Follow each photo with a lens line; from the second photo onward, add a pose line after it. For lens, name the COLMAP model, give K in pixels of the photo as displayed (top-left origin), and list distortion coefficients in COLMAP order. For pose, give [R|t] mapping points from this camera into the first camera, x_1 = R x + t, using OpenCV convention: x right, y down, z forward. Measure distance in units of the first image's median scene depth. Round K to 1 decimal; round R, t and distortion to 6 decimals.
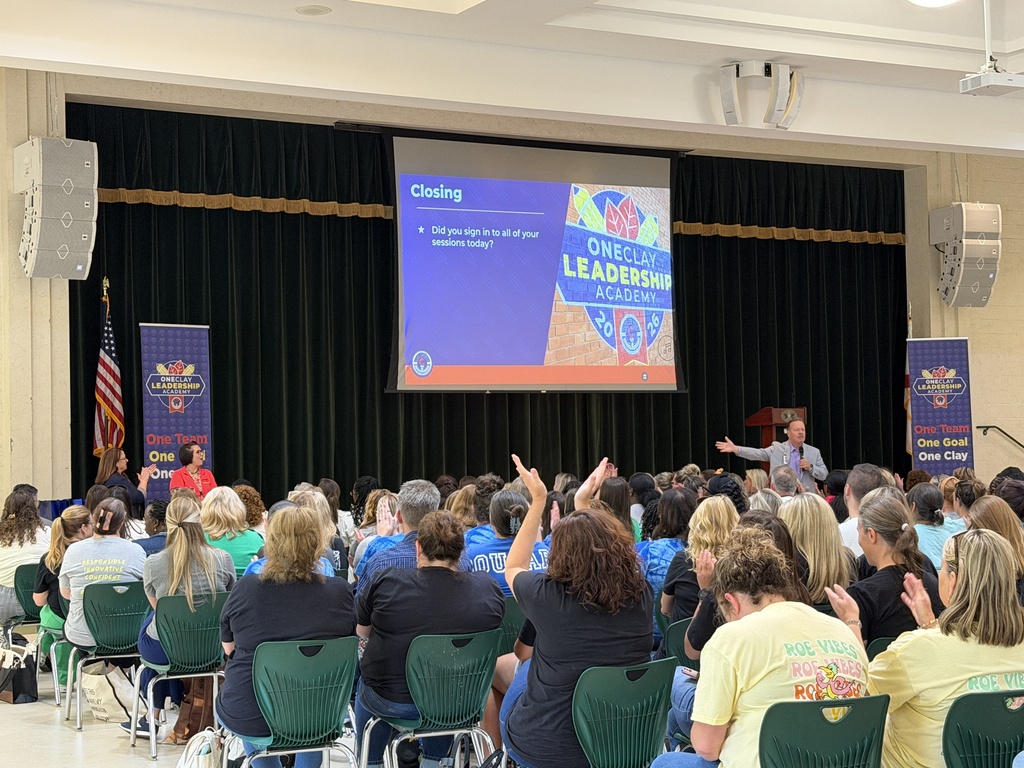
lens RADIAL K [[1782.0, 0, 497.8], [0, 1782.0, 382.6], [0, 0, 1]] dist [0.123686, -0.000271]
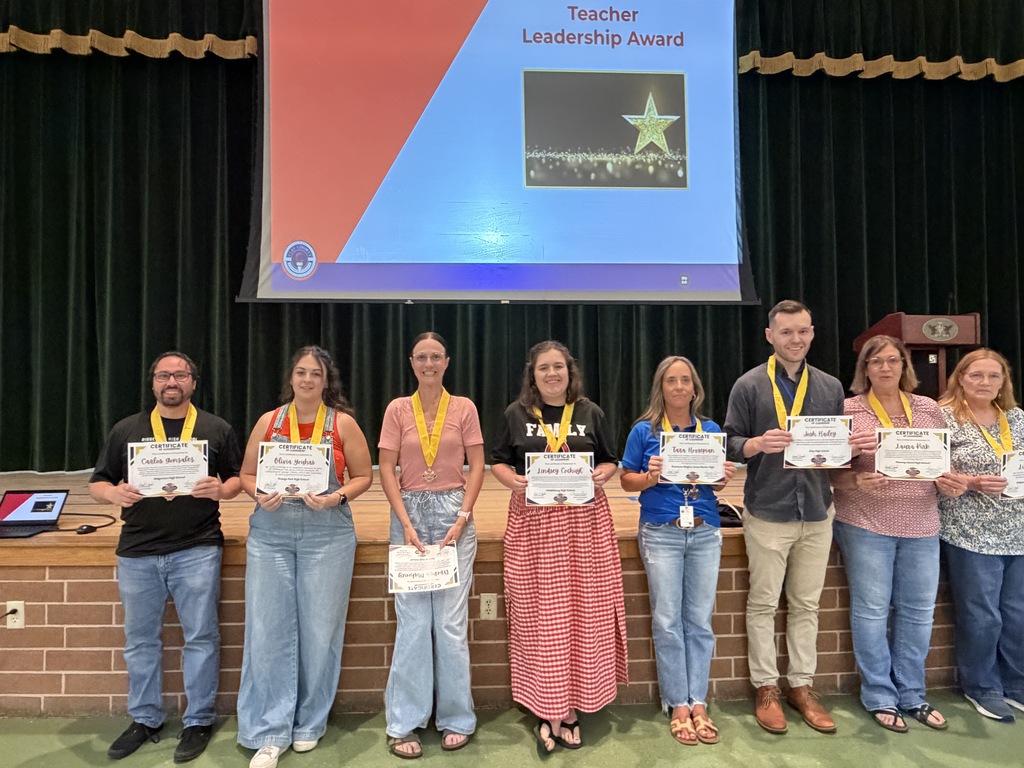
lens RADIAL K [[646.8, 0, 512.0], [0, 646.8, 384.0], [0, 0, 1]] dist [-0.004310, 0.003844]
pose [[0.900319, 0.007717, -0.435162, 0.132080], [0.004593, 0.999619, 0.027229, 0.028989], [0.435207, -0.026514, 0.899940, 0.771801]]
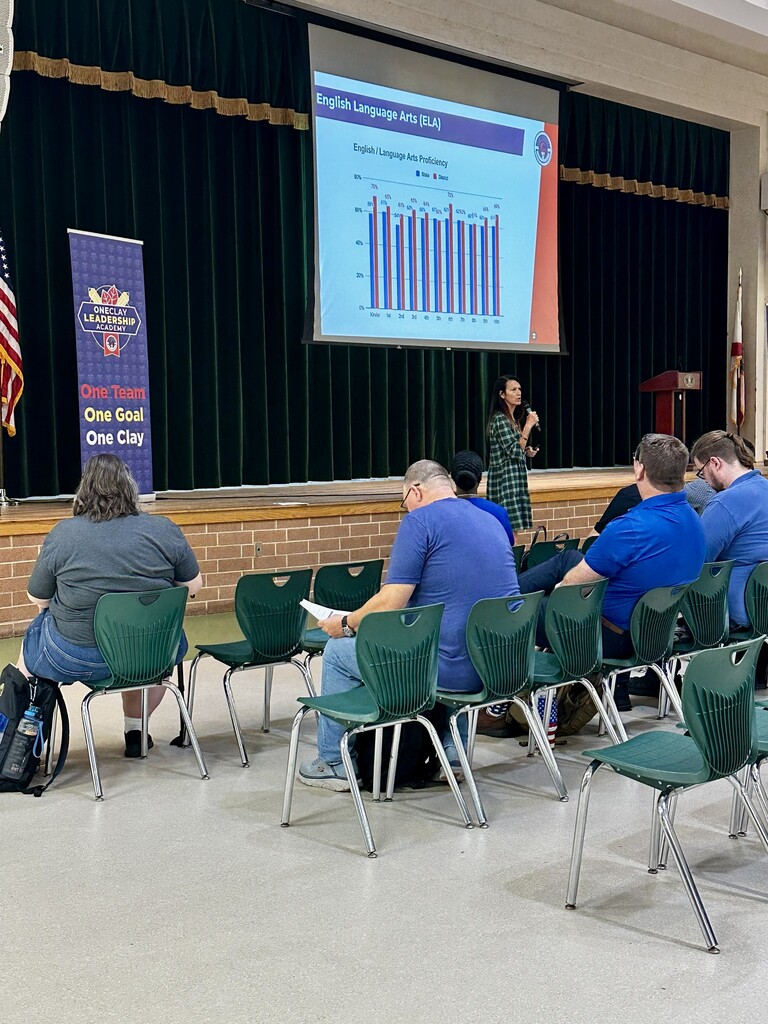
lens RADIAL K [[1377.4, 0, 384.0], [0, 1377.4, 512.0], [0, 0, 1]] dist [0.198049, -0.389682]
pose [[0.958757, -0.009809, 0.284058, -0.197875], [-0.018690, 0.995066, 0.097444, 0.019102], [-0.283613, -0.098734, 0.953843, 0.343703]]
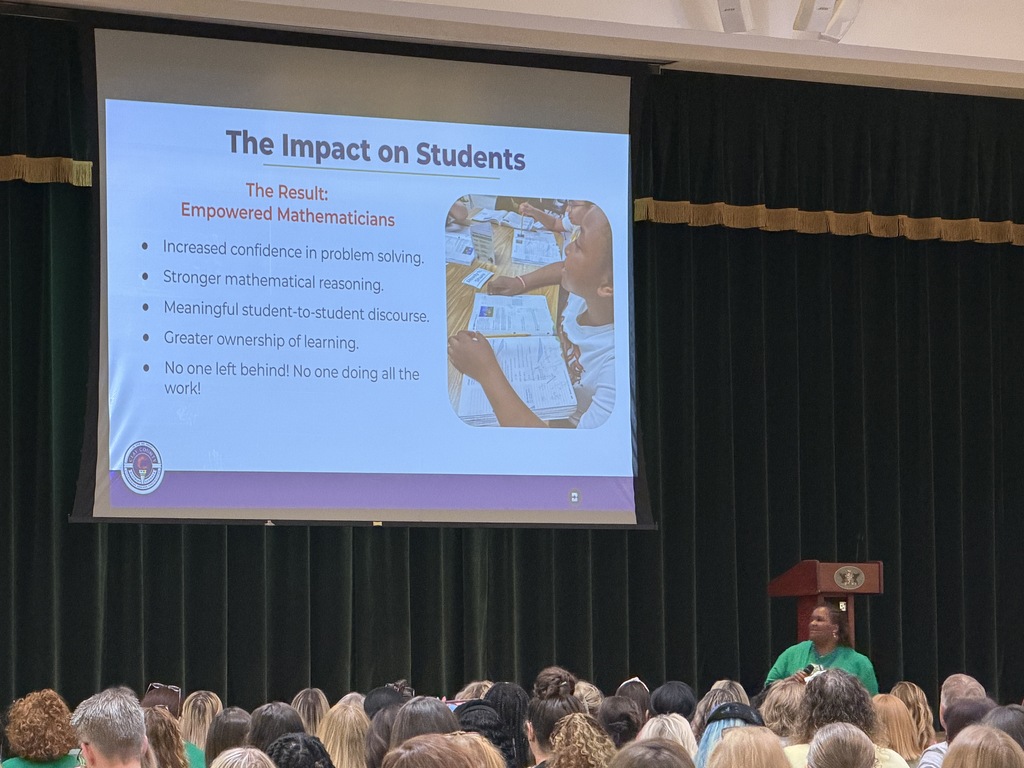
lens RADIAL K [[3896.1, 0, 512.0], [0, 3896.1, 384.0], [0, 0, 1]] dist [0.204335, -0.291098]
pose [[0.998424, 0.017089, 0.053447, 0.003301], [-0.015689, 0.999526, -0.026499, -0.005974], [-0.053875, 0.025619, 0.998219, -0.129823]]
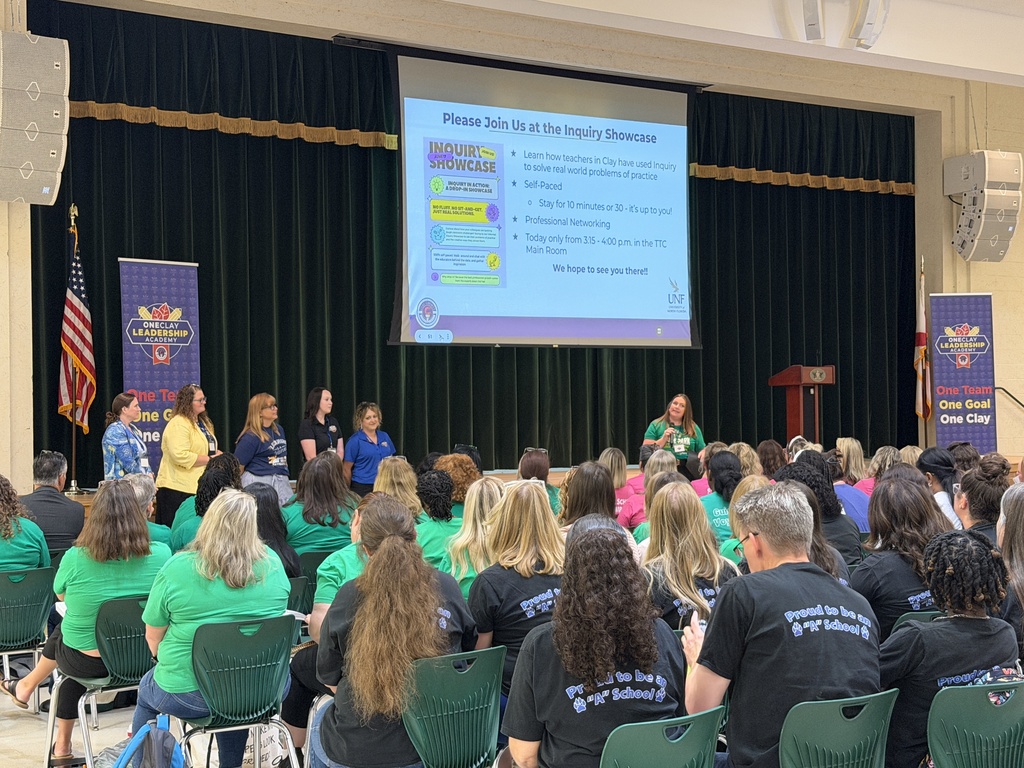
lens RADIAL K [[1613.9, 0, 512.0], [0, 1613.9, 384.0], [0, 0, 1]] dist [0.140026, -0.154867]
pose [[0.995999, 0.008625, 0.088946, -0.068697], [-0.010844, 0.999641, 0.024492, 0.004521], [-0.088703, -0.025358, 0.995735, 0.180269]]
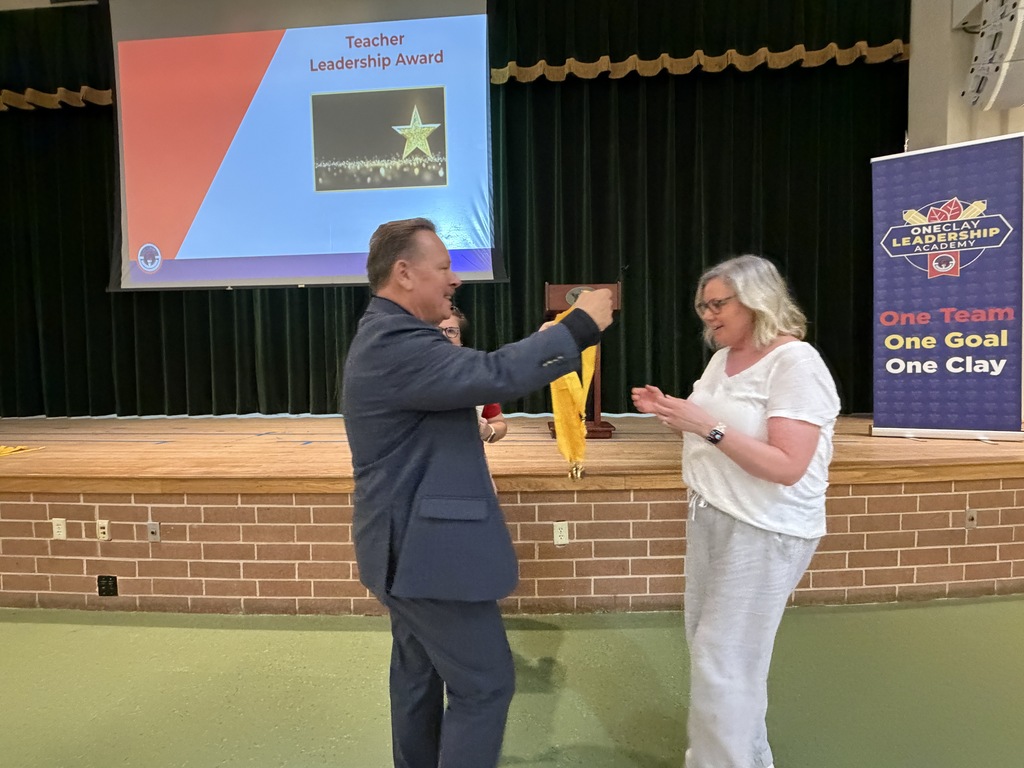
lens RADIAL K [[471.9, 0, 512.0], [0, 471.9, 384.0], [0, 0, 1]] dist [-0.000846, 0.000443]
pose [[0.835058, 0.032017, -0.549229, 0.229753], [0.018312, 0.996135, 0.085910, 0.033552], [0.549857, -0.081797, 0.831244, 0.854391]]
